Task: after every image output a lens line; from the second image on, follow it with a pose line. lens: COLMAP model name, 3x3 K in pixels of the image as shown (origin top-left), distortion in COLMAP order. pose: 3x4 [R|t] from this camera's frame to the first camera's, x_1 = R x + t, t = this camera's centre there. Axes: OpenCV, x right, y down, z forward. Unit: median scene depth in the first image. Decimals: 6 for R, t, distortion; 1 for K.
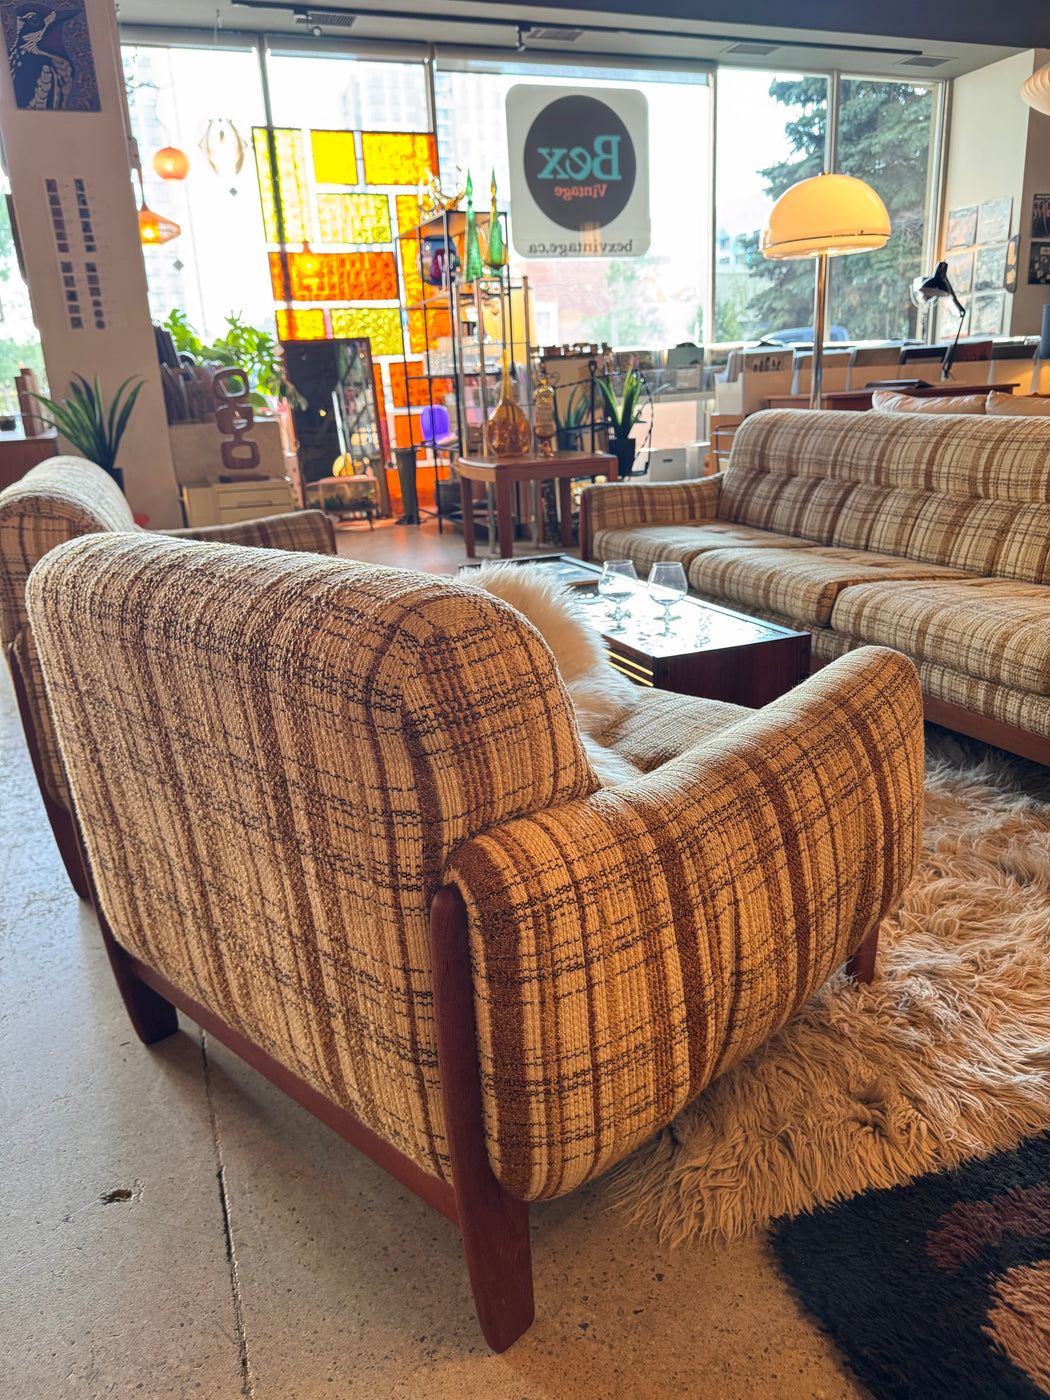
lens RADIAL K [[985.3, 0, 534.2], [0, 985.3, 696.9], [0, 0, 1]] dist [0.048157, -0.070997]
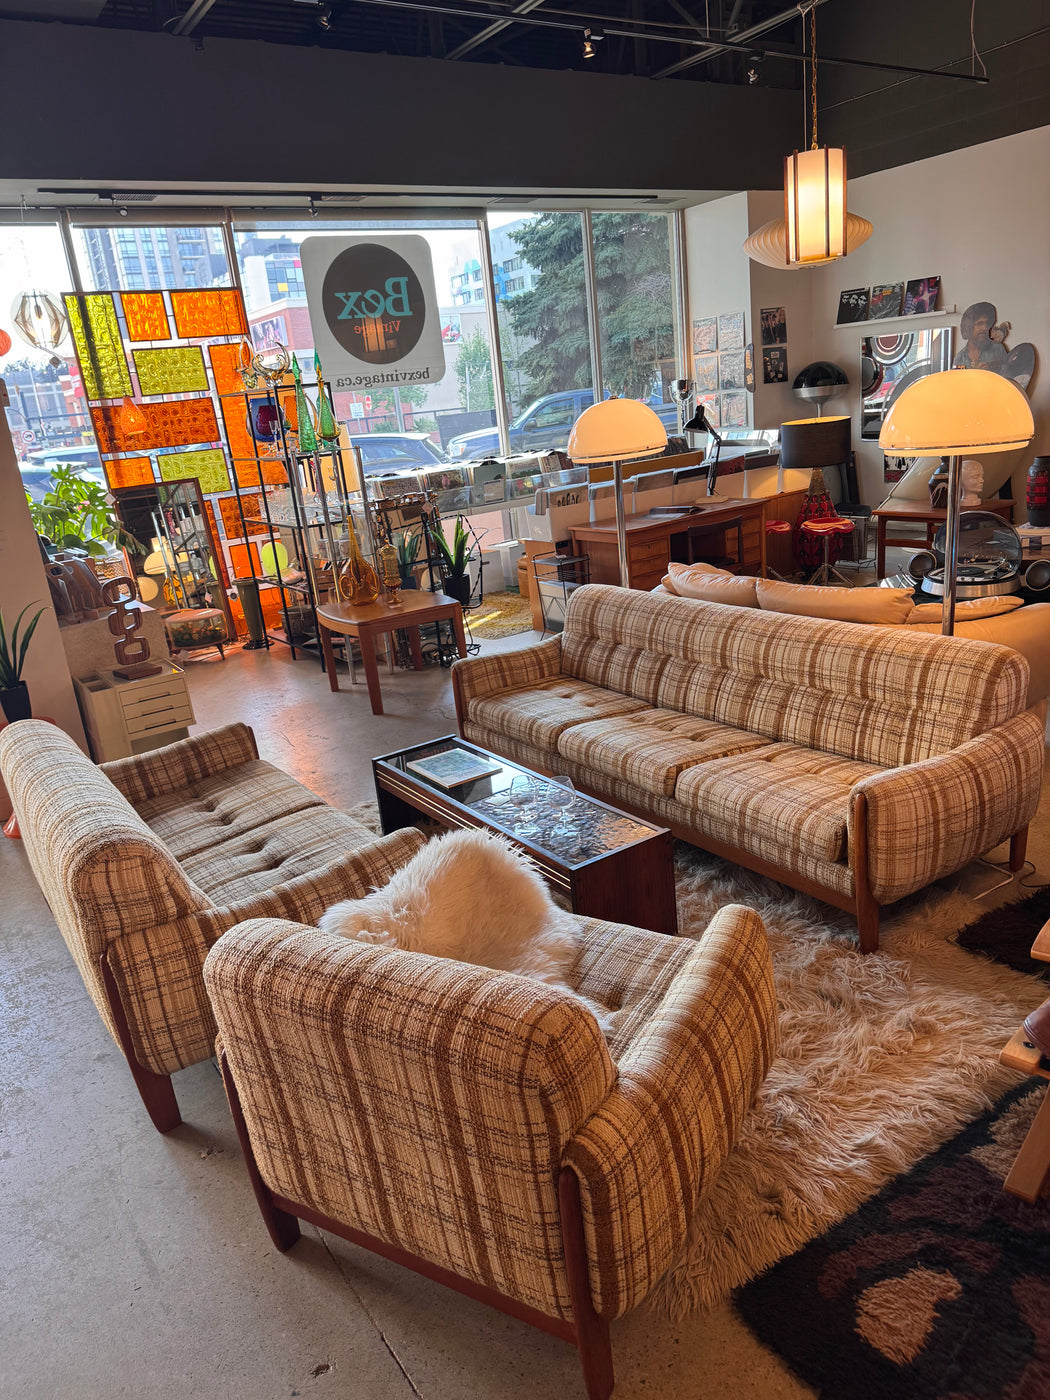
lens RADIAL K [[974.0, 0, 525.1], [0, 974.0, 693.2], [0, 0, 1]] dist [0.132637, -0.201021]
pose [[0.975012, -0.116211, 0.189334, -0.170357], [0.119096, 0.992875, -0.003892, -0.287535], [-0.187533, 0.026344, 0.981905, -0.348404]]
